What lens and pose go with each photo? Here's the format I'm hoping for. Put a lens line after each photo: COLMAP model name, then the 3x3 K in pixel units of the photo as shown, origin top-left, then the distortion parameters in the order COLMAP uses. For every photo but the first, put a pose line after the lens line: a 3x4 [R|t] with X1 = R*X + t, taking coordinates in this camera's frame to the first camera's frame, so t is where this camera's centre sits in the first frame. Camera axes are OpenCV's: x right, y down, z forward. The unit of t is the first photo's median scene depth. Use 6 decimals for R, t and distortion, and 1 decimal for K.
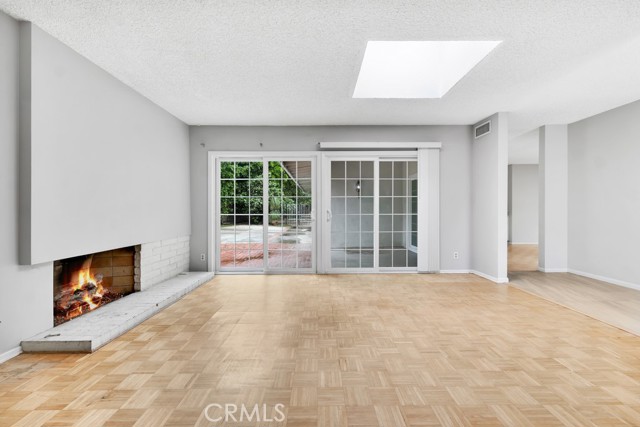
lens RADIAL K [[273.1, 0, 320.0], [0, 273.1, 213.5], [0, 0, 1]] dist [0.003721, 0.000513]
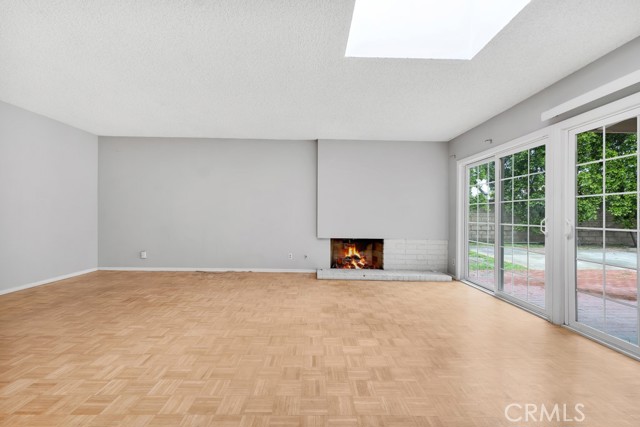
lens RADIAL K [[273.1, 0, 320.0], [0, 273.1, 213.5], [0, 0, 1]] dist [0.003721, 0.000513]
pose [[0.009800, -0.005888, -0.999935, 0.667470], [-0.028398, 0.999578, -0.006164, -0.006264], [0.999549, 0.028456, 0.009628, 0.484371]]
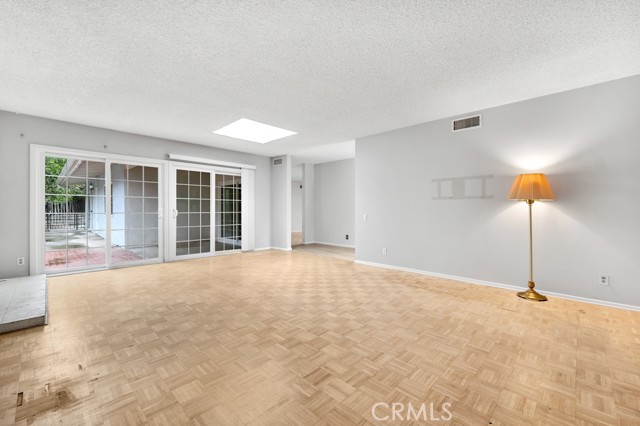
lens RADIAL K [[273.1, 0, 320.0], [0, 273.1, 213.0], [0, 0, 1]] dist [0.003721, 0.000513]
pose [[0.703169, -0.002863, 0.711017, -0.395384], [0.003627, 0.999993, 0.000439, 0.006862], [-0.711013, 0.002270, 0.703175, -0.340550]]
